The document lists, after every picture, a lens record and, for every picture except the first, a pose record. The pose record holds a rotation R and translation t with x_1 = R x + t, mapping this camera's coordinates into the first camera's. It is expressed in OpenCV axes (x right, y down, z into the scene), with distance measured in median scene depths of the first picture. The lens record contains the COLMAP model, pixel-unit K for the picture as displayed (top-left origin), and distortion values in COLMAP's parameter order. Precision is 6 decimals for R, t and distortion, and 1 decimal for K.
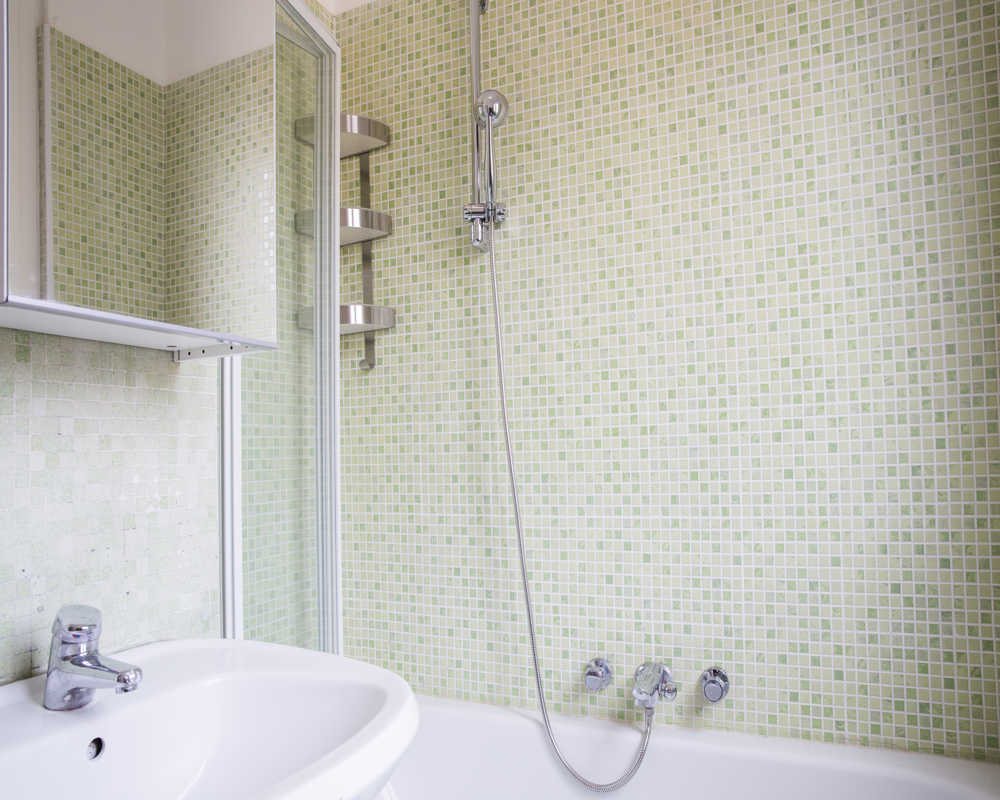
lens RADIAL K [[764.7, 0, 500.0], [0, 764.7, 400.0], [0, 0, 1]] dist [-0.031761, 0.058873]
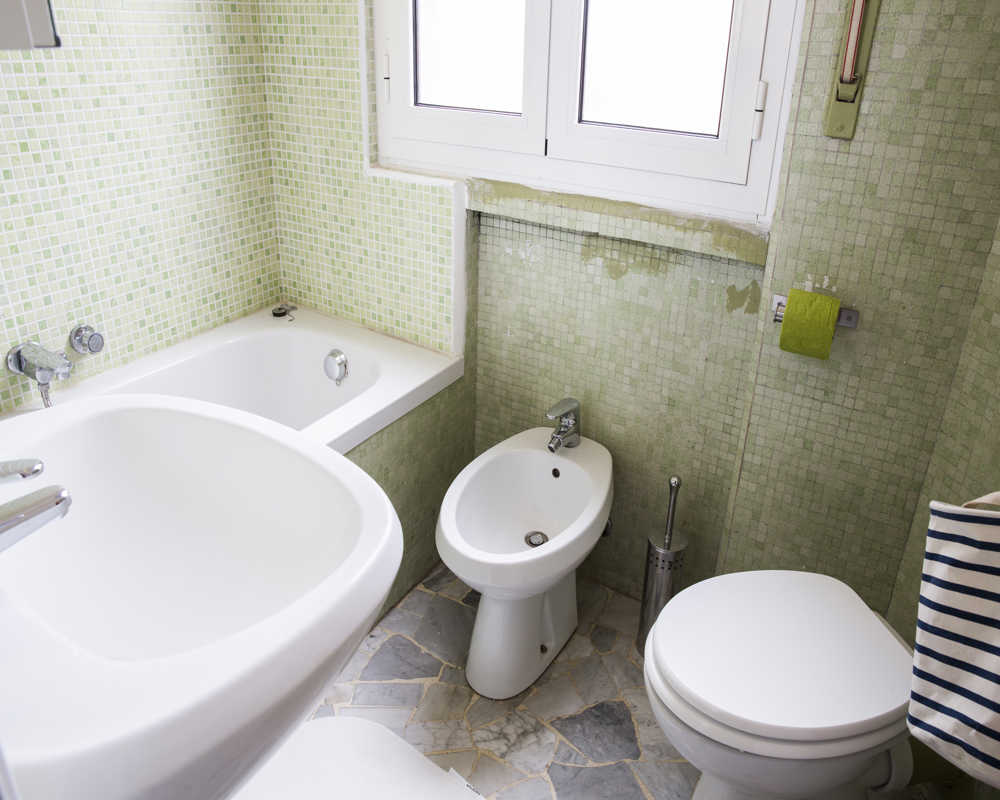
lens RADIAL K [[764.7, 0, 500.0], [0, 764.7, 400.0], [0, 0, 1]] dist [-0.031761, 0.058873]
pose [[0.109265, -0.372400, 0.921618, -0.771935], [0.002505, 0.927269, 0.374386, 0.035634], [-0.994010, -0.038599, 0.102251, 0.277997]]
